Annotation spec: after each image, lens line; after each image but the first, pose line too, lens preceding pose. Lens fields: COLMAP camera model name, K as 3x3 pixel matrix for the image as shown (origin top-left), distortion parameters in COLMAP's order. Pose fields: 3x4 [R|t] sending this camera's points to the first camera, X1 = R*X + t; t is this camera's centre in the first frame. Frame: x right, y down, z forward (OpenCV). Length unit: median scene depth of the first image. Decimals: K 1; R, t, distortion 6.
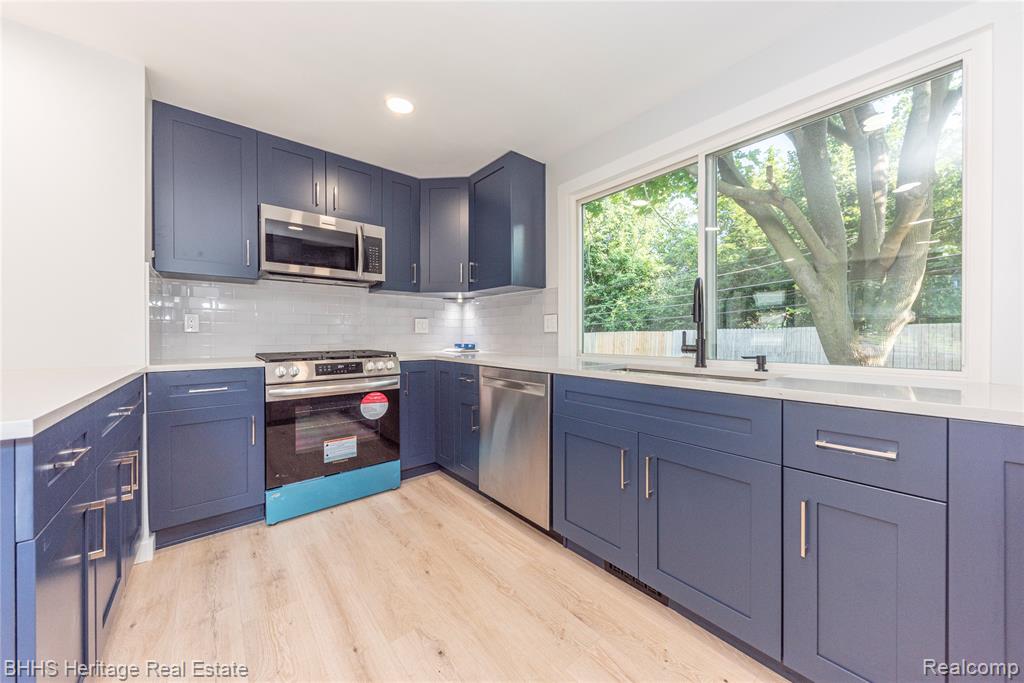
lens RADIAL K [[361.0, 0, 514.9], [0, 361.0, 339.4], [0, 0, 1]] dist [0.009085, -0.001898]
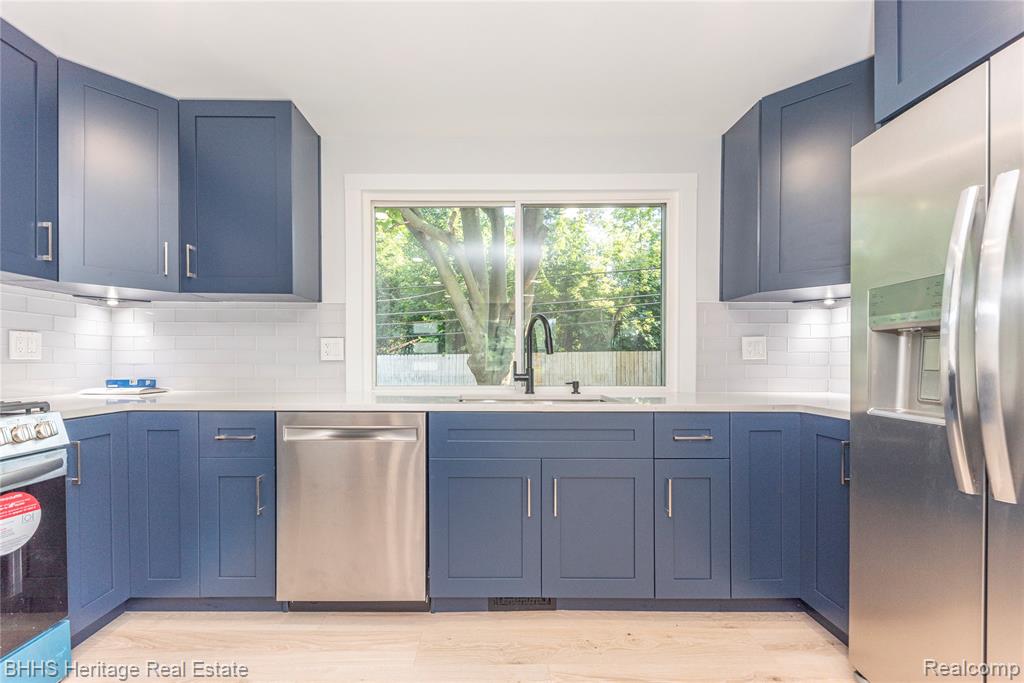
lens RADIAL K [[410.2, 0, 487.7], [0, 410.2, 364.8], [0, 0, 1]] dist [0.001830, -0.000745]
pose [[0.635503, -0.006563, 0.772071, -0.382324], [0.006725, 0.999973, 0.002964, -0.012035], [-0.772069, 0.003309, 0.635530, 0.201392]]
